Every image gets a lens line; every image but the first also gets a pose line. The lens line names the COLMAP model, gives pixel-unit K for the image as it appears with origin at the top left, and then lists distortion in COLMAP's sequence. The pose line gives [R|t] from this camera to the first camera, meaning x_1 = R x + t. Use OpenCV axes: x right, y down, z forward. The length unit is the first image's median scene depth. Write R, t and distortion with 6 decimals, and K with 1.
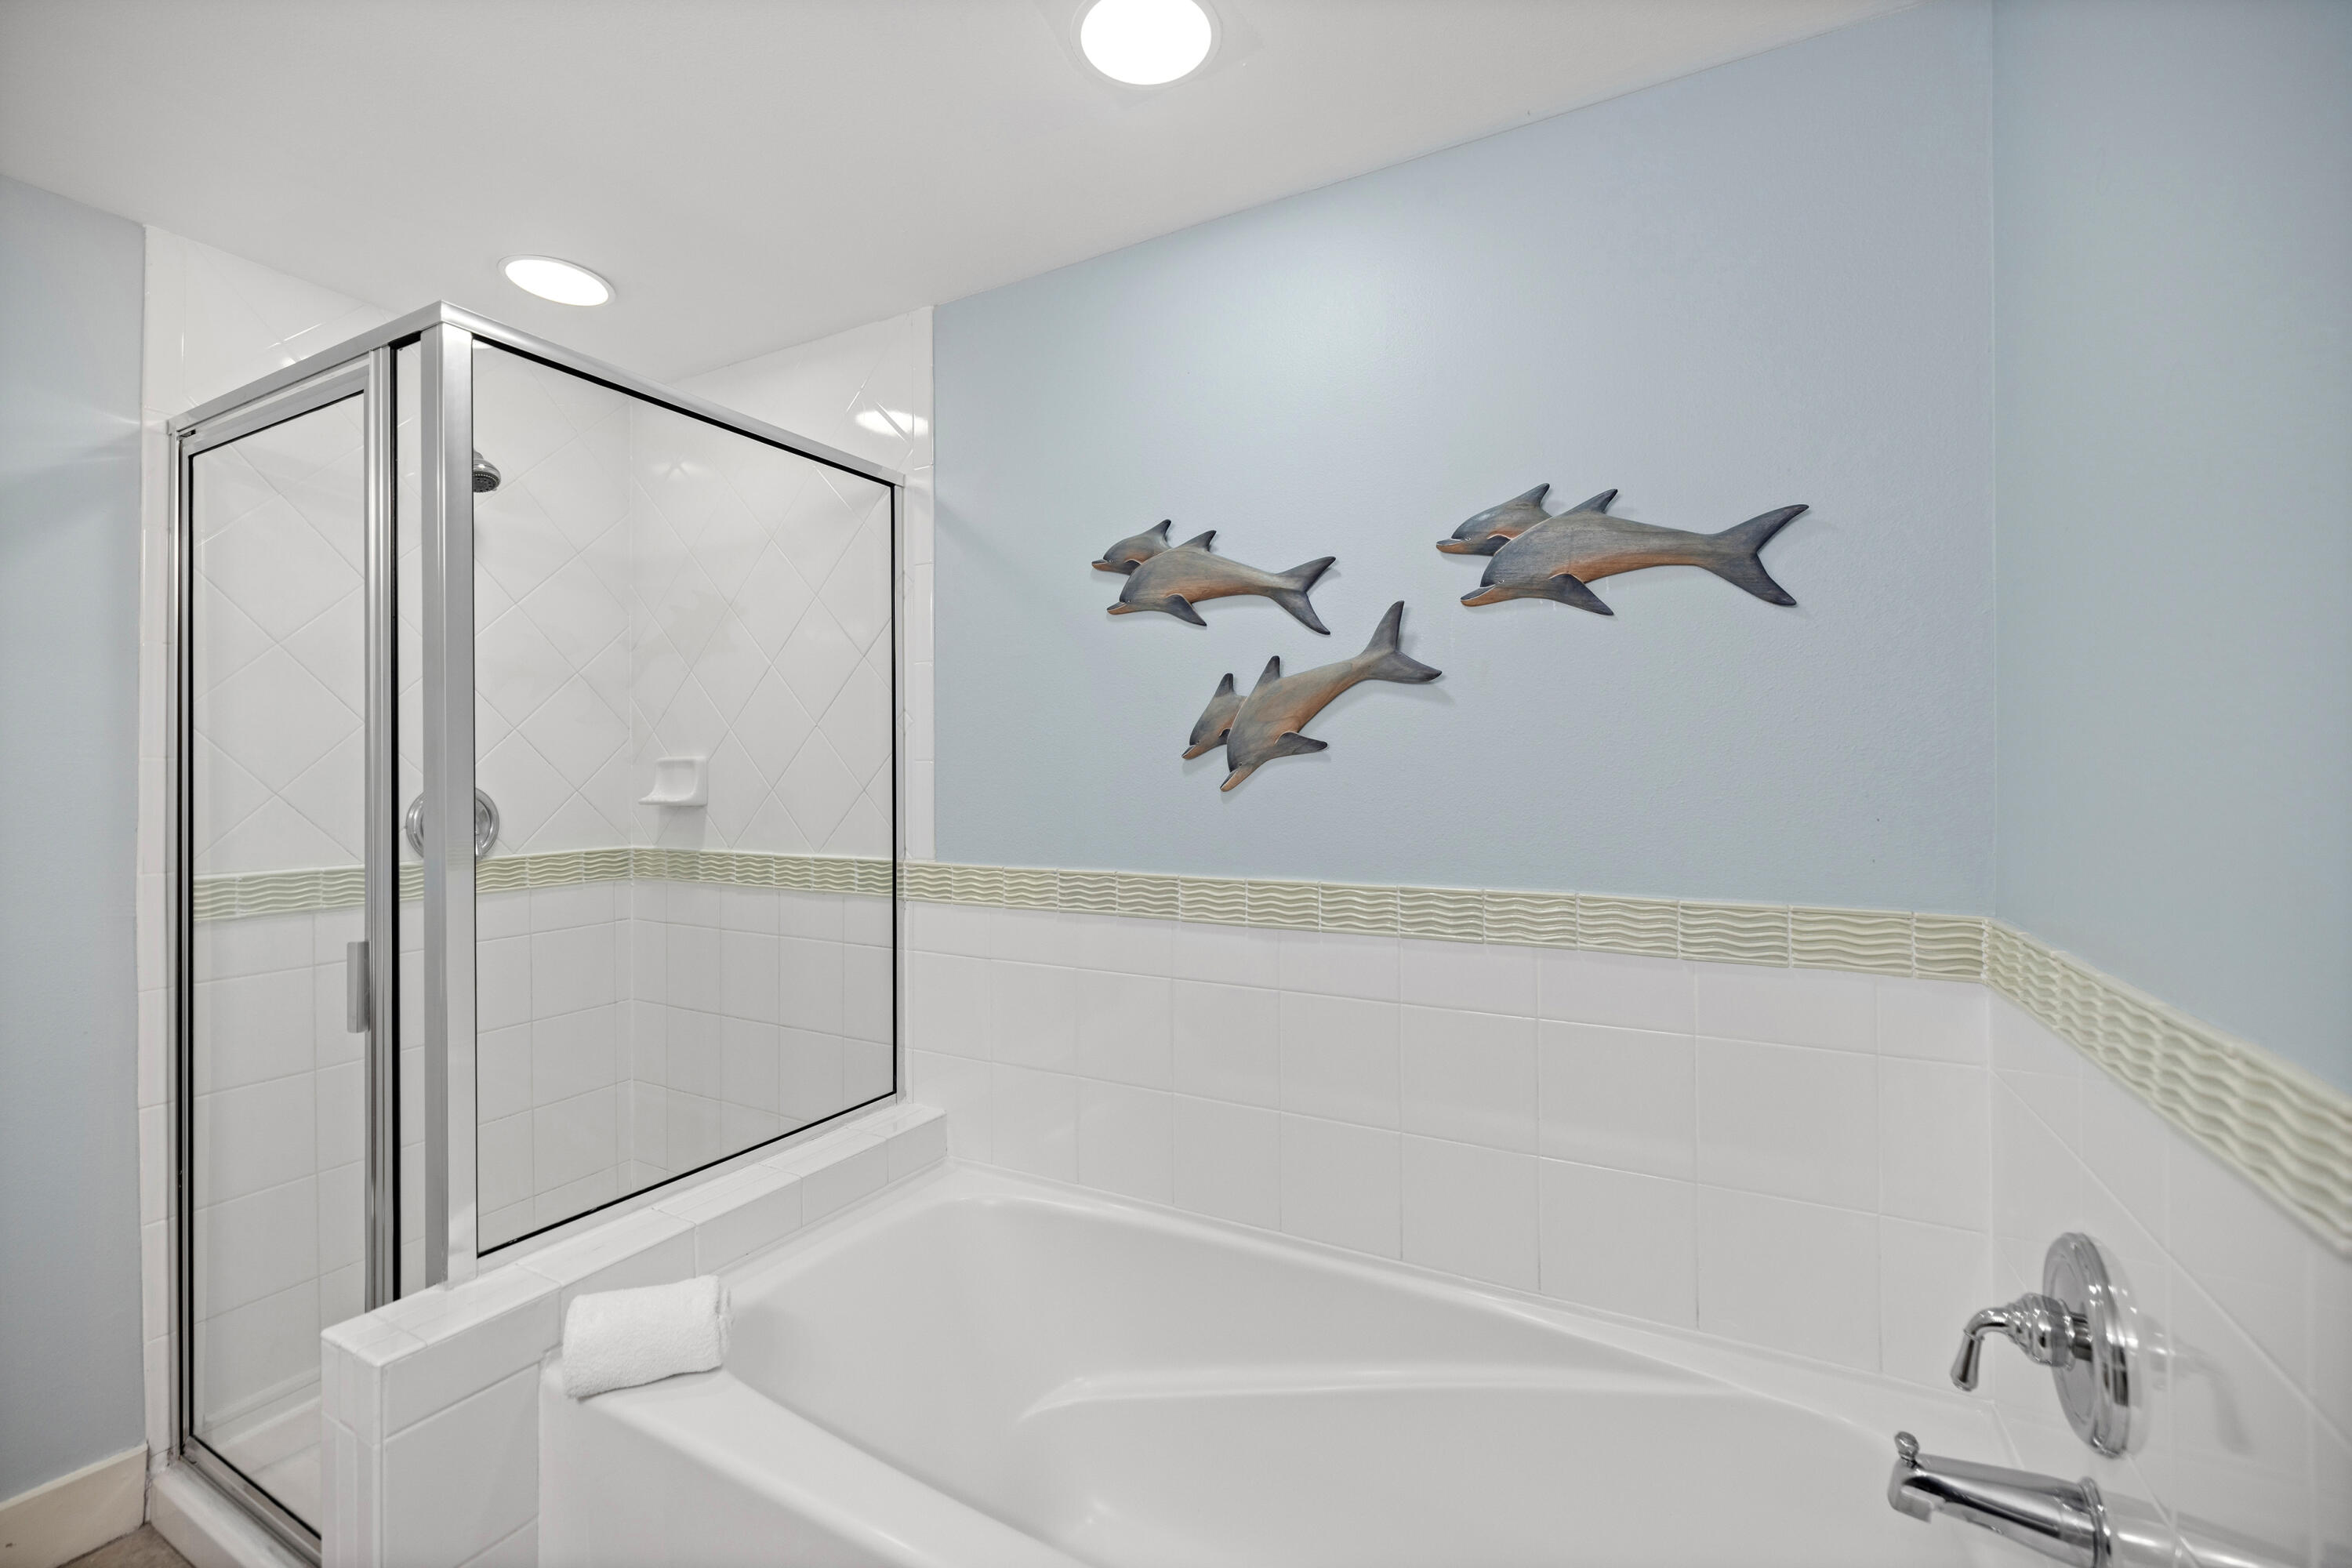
lens RADIAL K [[1008.9, 0, 1167.0], [0, 1008.9, 760.7], [0, 0, 1]] dist [-0.000786, -0.000295]
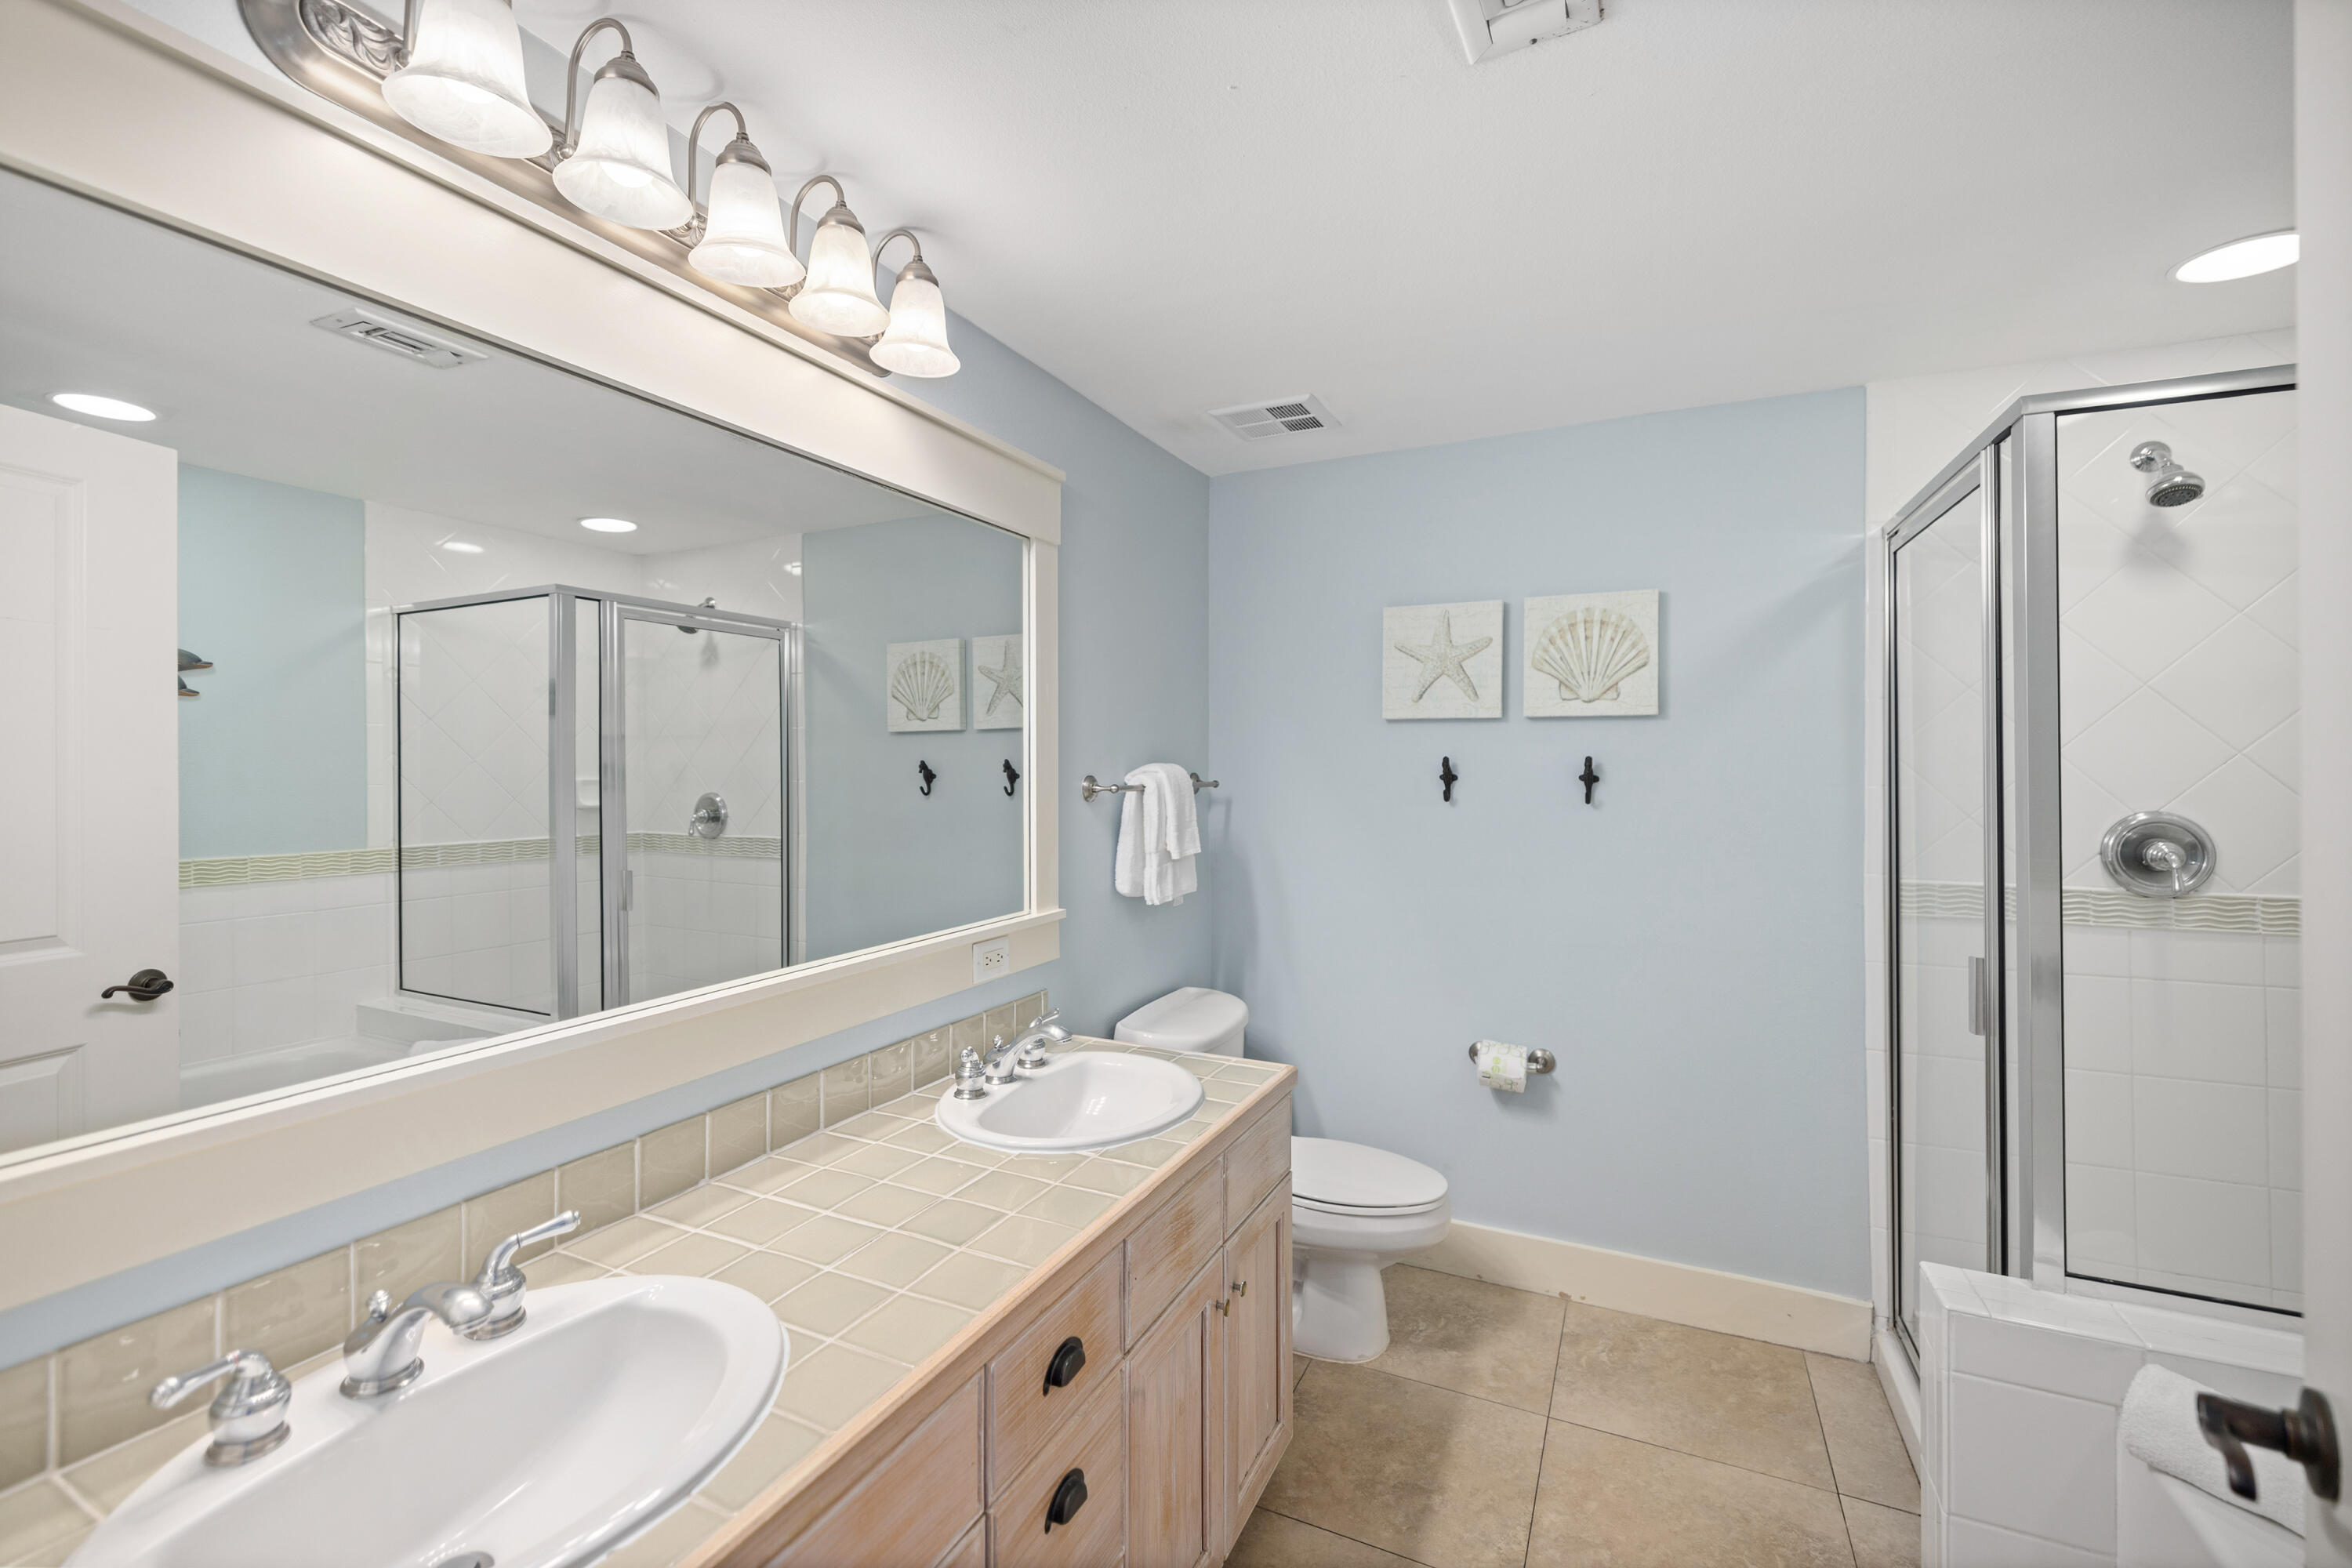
lens RADIAL K [[1008.9, 0, 1167.0], [0, 1008.9, 760.7], [0, 0, 1]] dist [-0.000786, -0.000295]
pose [[0.073926, 0.005659, -0.997248, 0.262866], [0.005846, 0.999964, 0.006108, -0.054667], [0.997247, -0.006282, 0.073890, -0.019669]]
